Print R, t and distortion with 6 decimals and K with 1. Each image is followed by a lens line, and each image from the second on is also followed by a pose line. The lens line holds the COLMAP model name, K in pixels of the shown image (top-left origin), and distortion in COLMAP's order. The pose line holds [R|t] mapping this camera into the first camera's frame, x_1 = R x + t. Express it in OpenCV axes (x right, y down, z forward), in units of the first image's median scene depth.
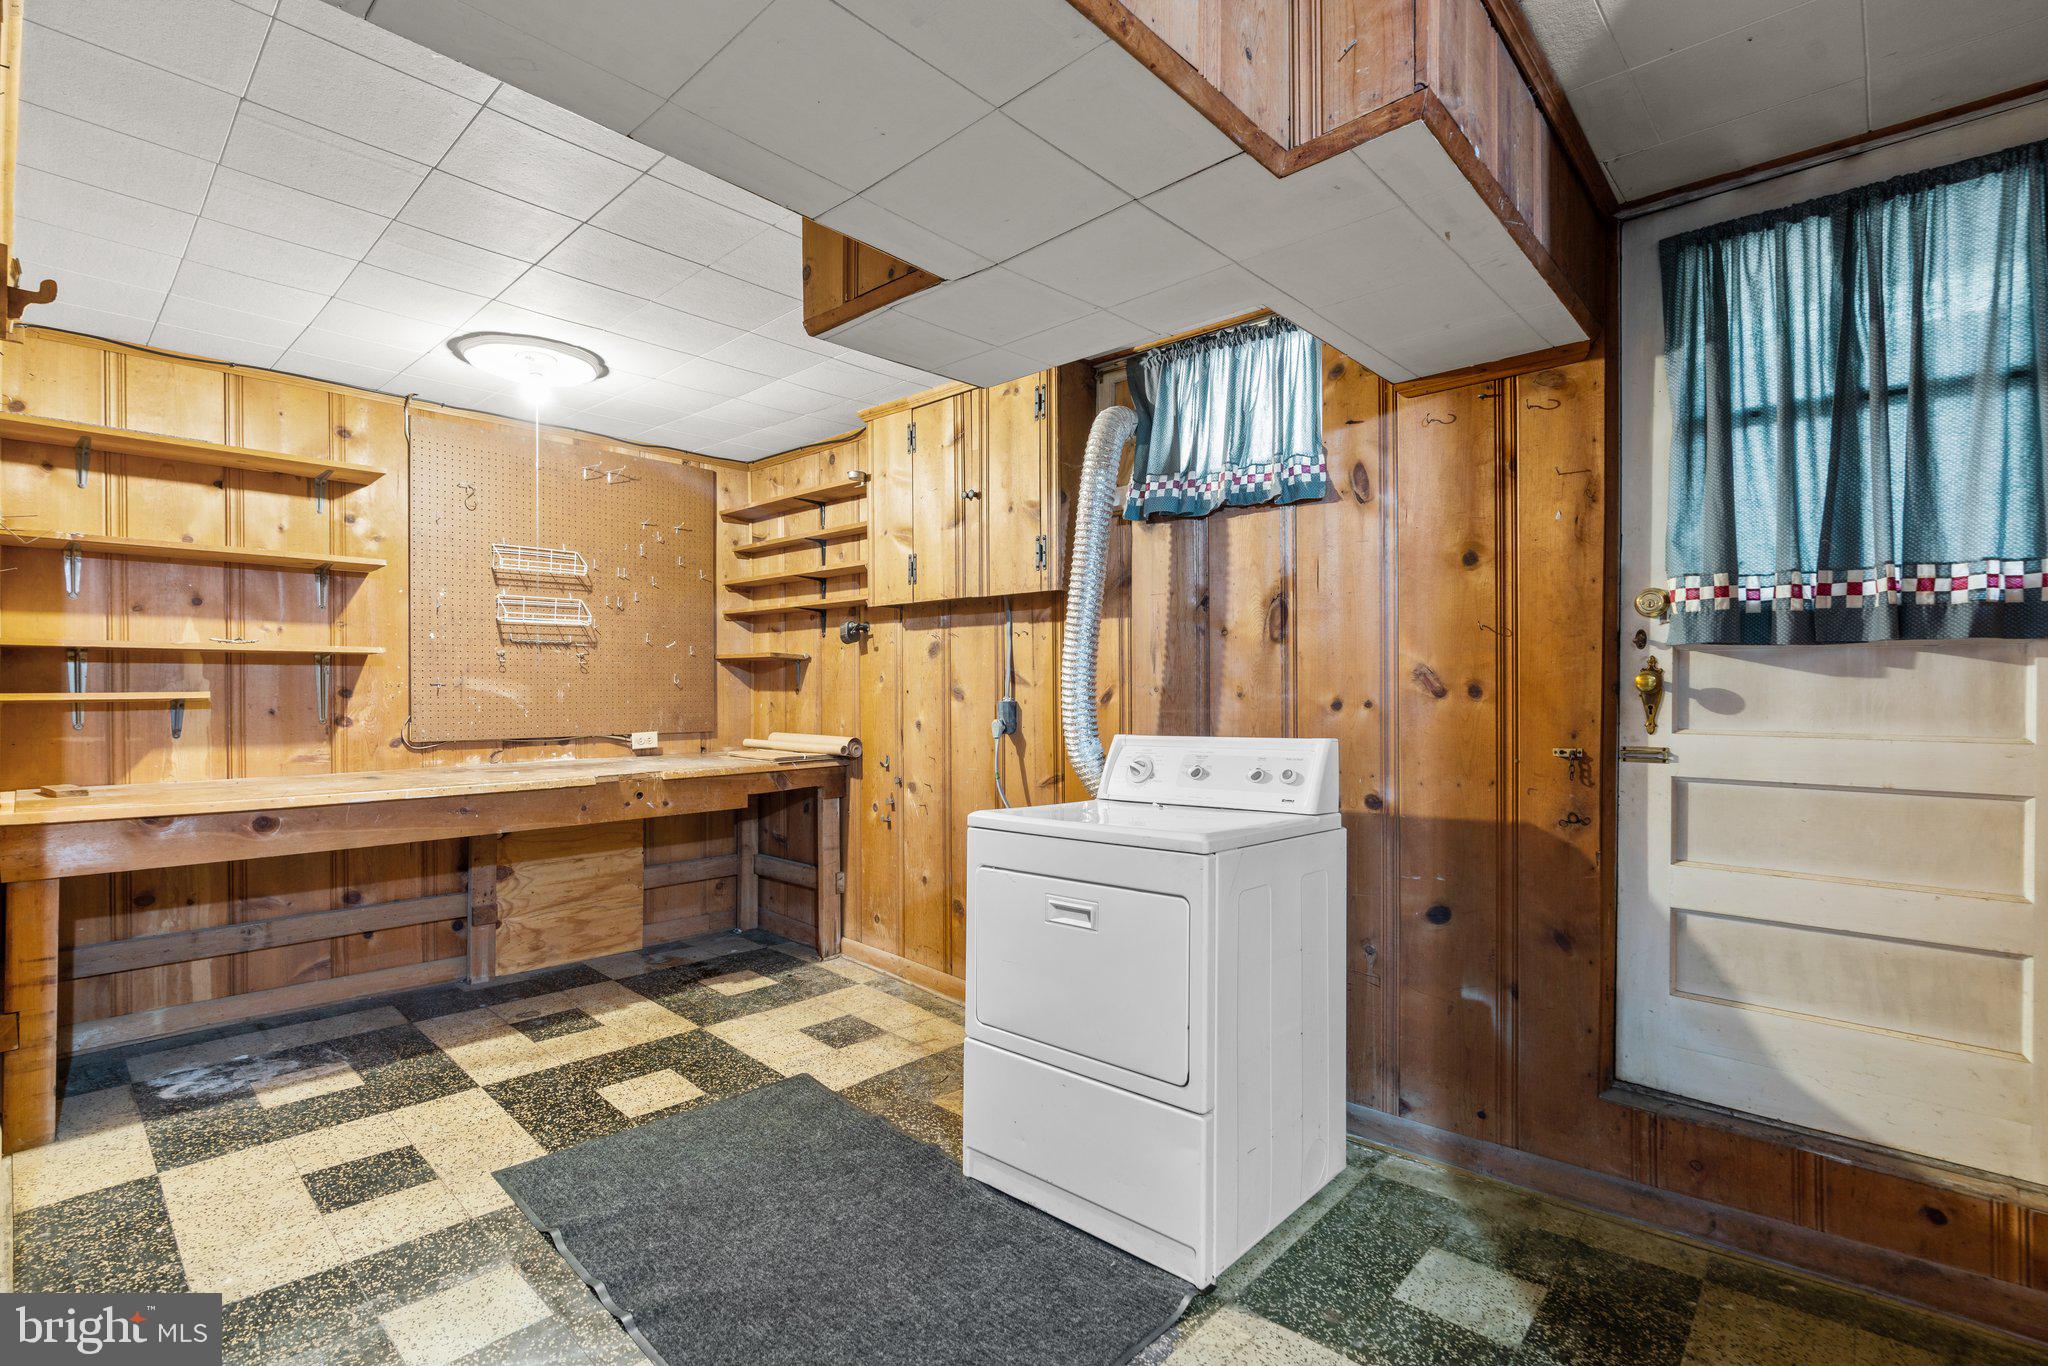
lens RADIAL K [[933.7, 0, 1026.3], [0, 933.7, 688.5], [0, 0, 1]] dist [-0.015663, 0.006529]
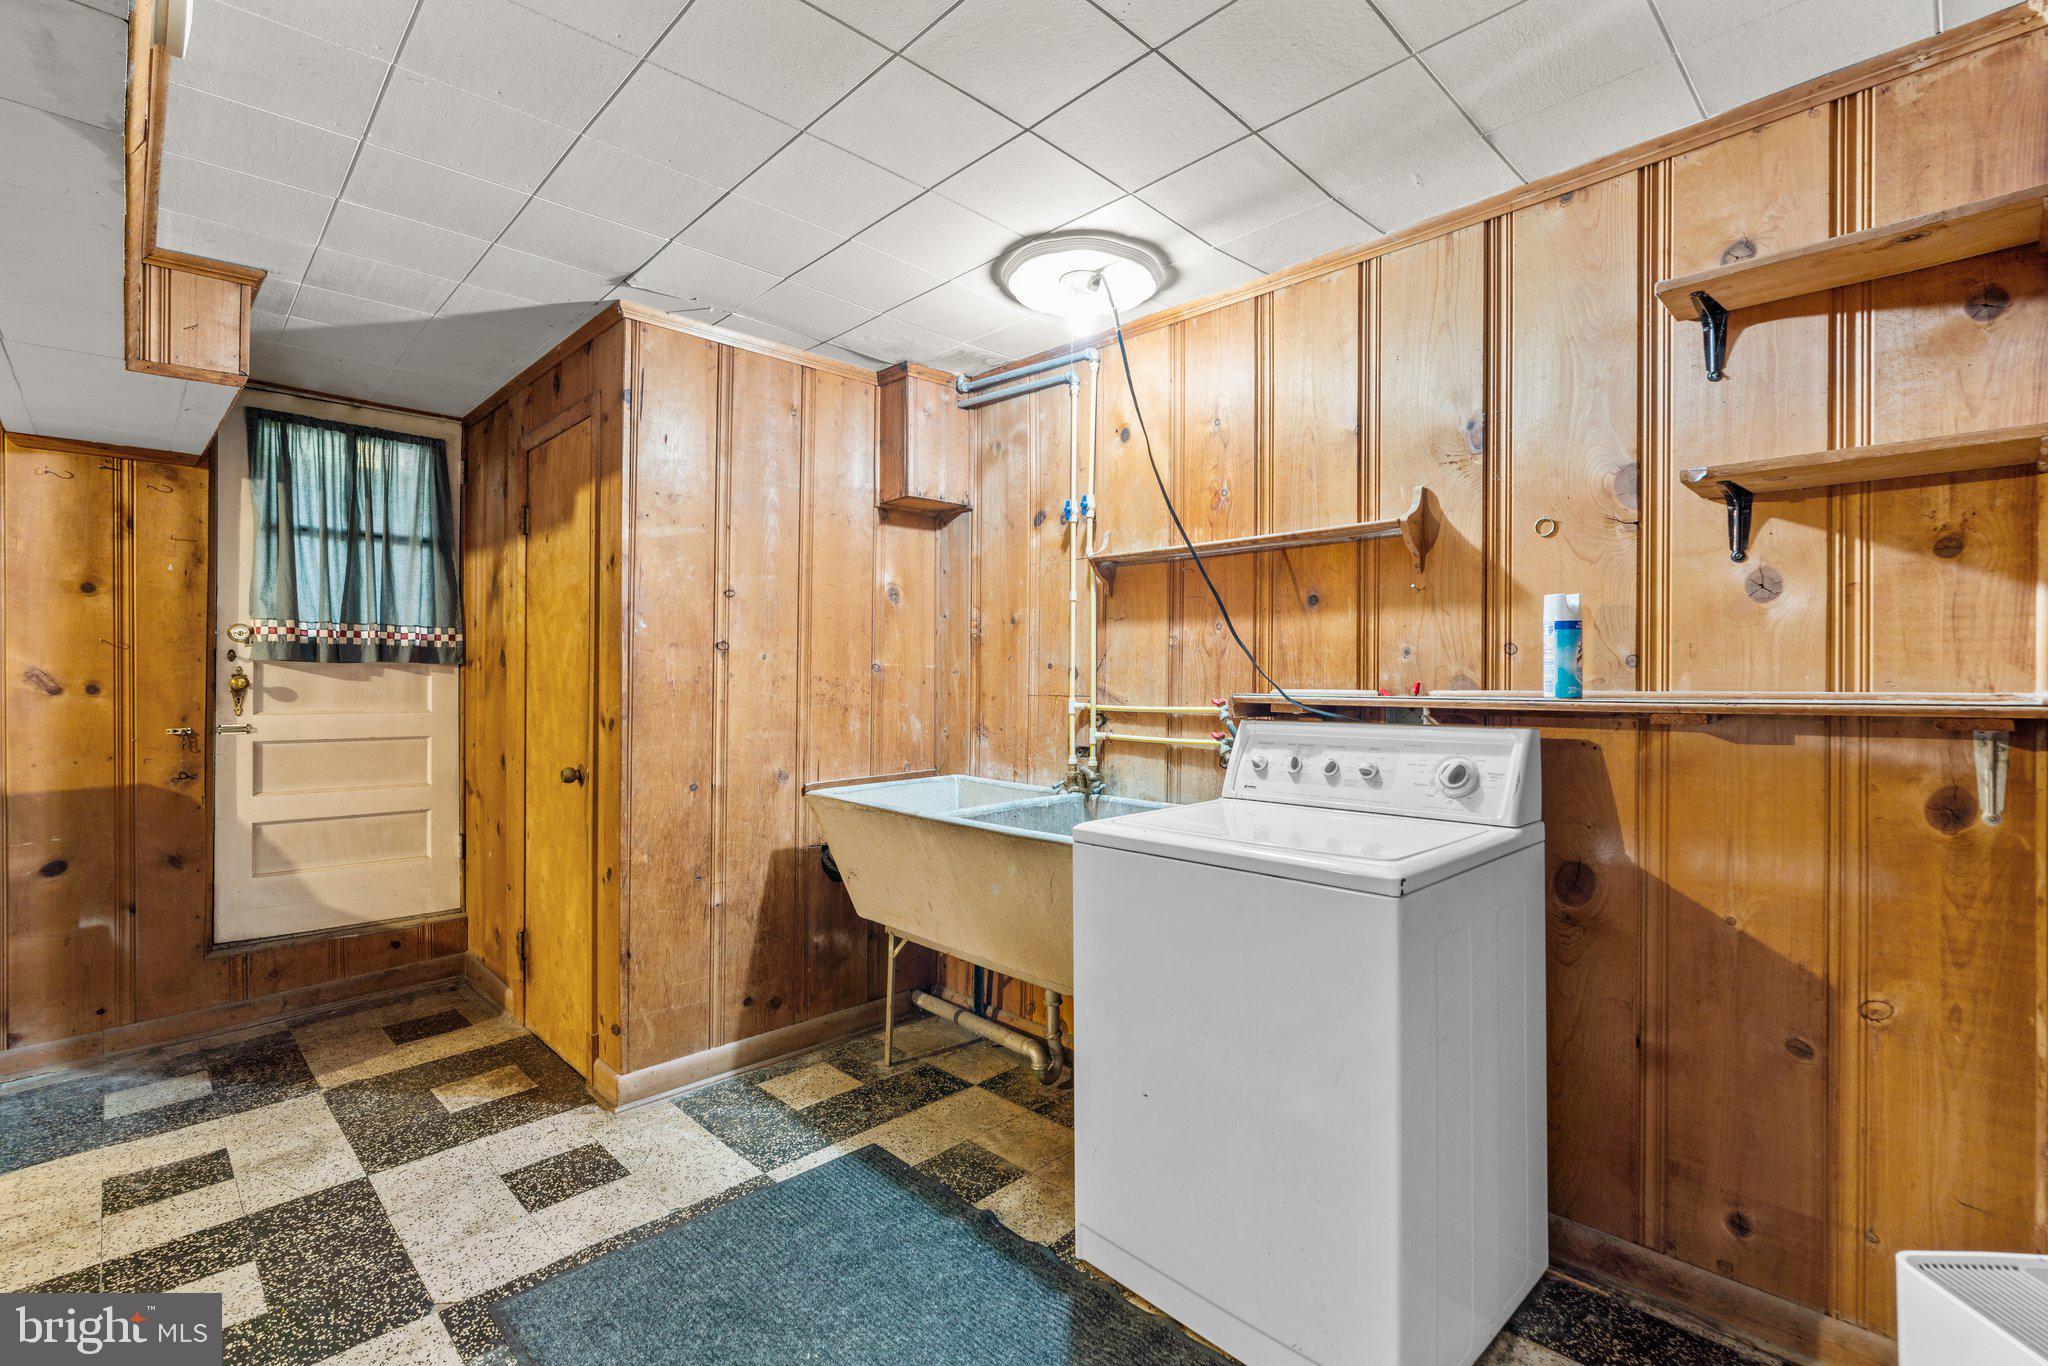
lens RADIAL K [[933.7, 0, 1026.3], [0, 933.7, 688.5], [0, 0, 1]] dist [-0.015663, 0.006529]
pose [[0.056008, -0.006069, 0.998412, -0.851537], [0.000246, 0.999982, 0.006065, -0.006913], [-0.998430, -0.000094, 0.056009, -0.438690]]
